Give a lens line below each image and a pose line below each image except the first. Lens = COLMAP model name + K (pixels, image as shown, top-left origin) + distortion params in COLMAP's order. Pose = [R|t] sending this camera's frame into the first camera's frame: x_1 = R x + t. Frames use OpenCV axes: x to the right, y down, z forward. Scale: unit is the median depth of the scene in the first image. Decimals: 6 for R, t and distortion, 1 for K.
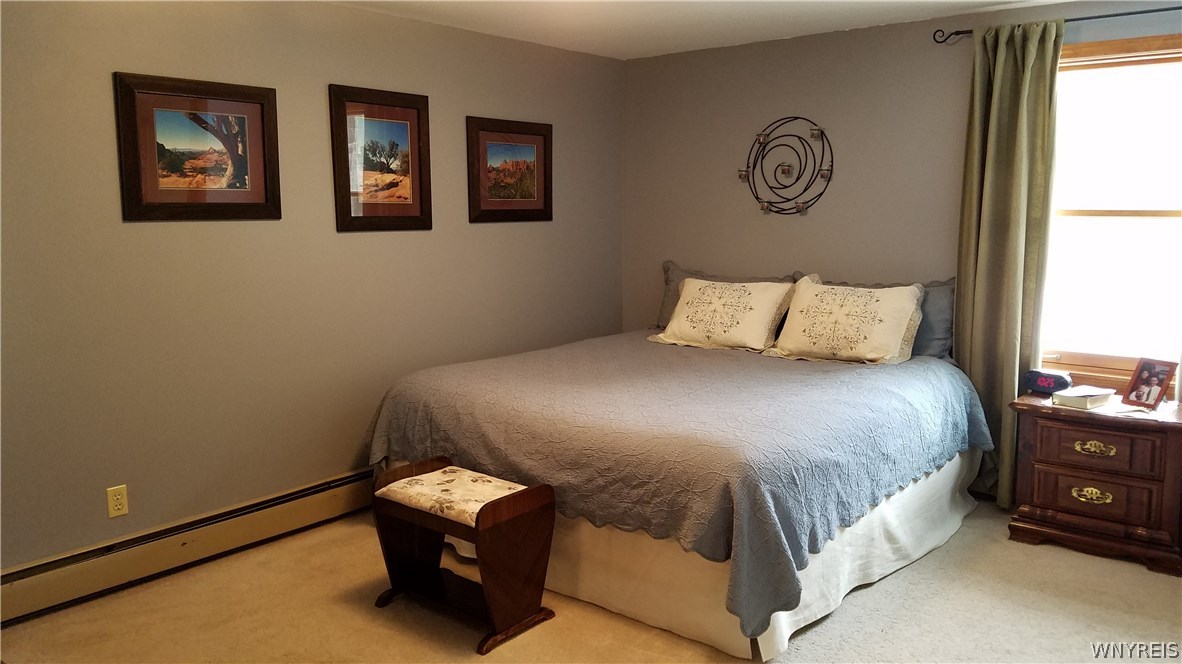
lens RADIAL K [[1000.1, 0, 605.3], [0, 1000.1, 333.1], [0, 0, 1]] dist [0.188579, -0.323025]
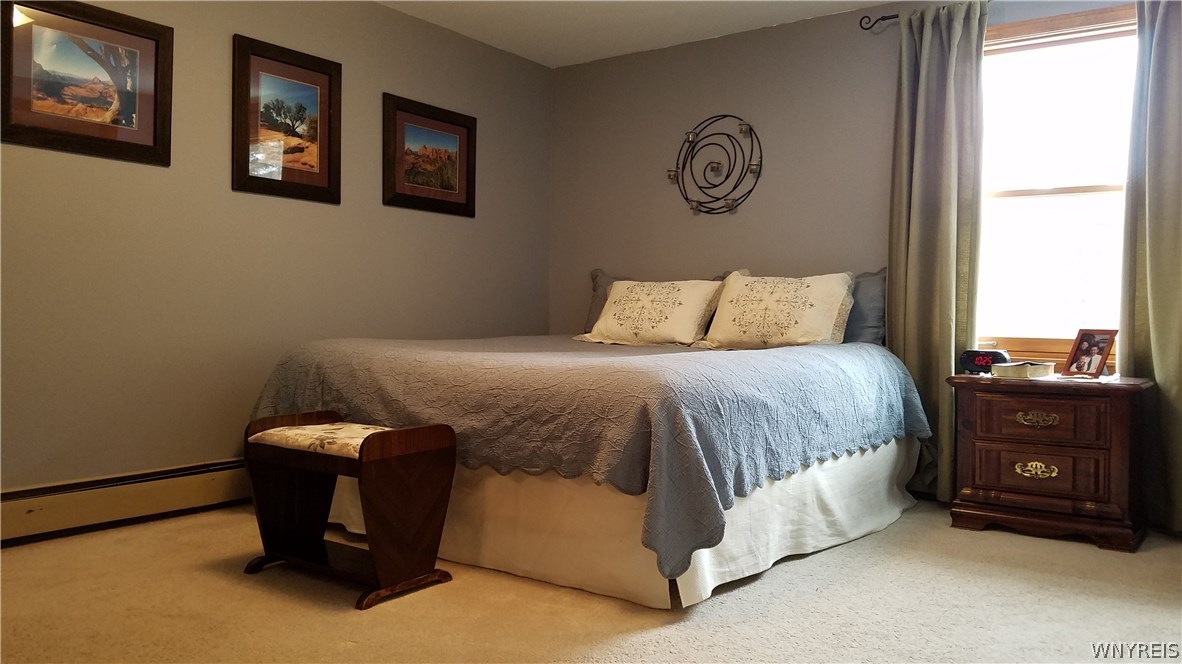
lens RADIAL K [[992.7, 0, 609.0], [0, 992.7, 329.4], [0, 0, 1]] dist [0.259898, -0.517232]
pose [[0.998073, 0.018634, 0.059180, 0.025385], [-0.010664, 0.991161, -0.132238, 0.146949], [-0.061121, 0.131352, 0.989450, 0.077483]]
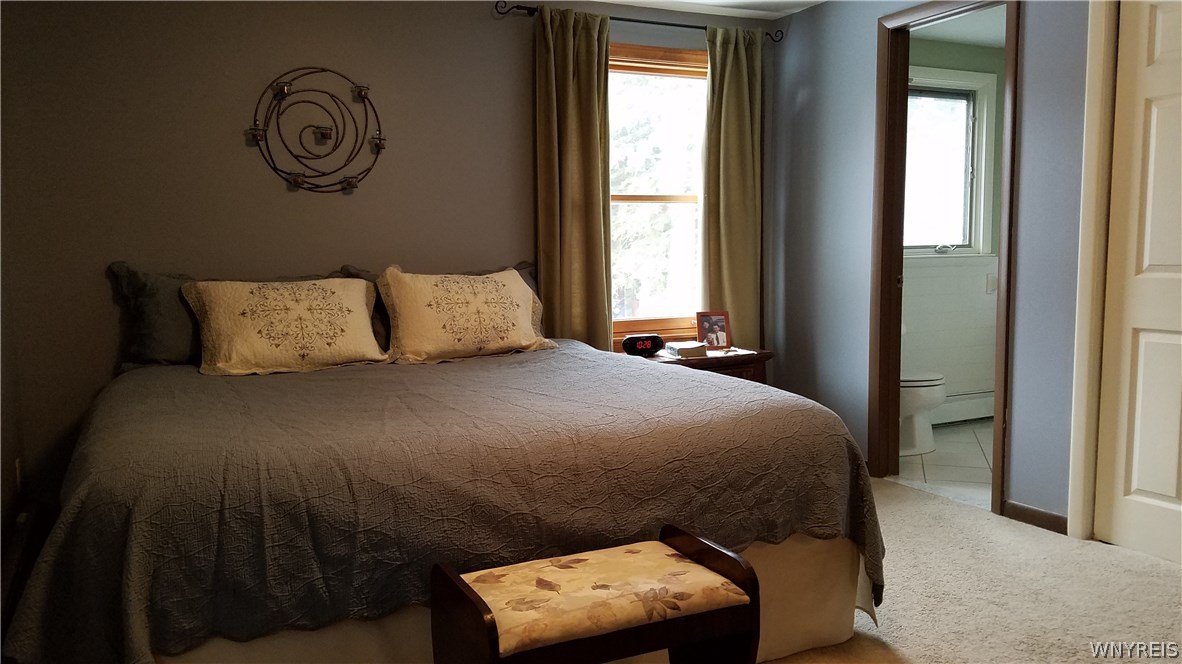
lens RADIAL K [[932.3, 0, 628.9], [0, 932.3, 334.2], [0, 0, 1]] dist [0.227705, -0.210125]
pose [[0.368708, -0.085057, 0.925646, -0.510968], [0.148130, 0.988456, 0.031825, 0.001881], [-0.917667, 0.125382, 0.377051, 0.626188]]
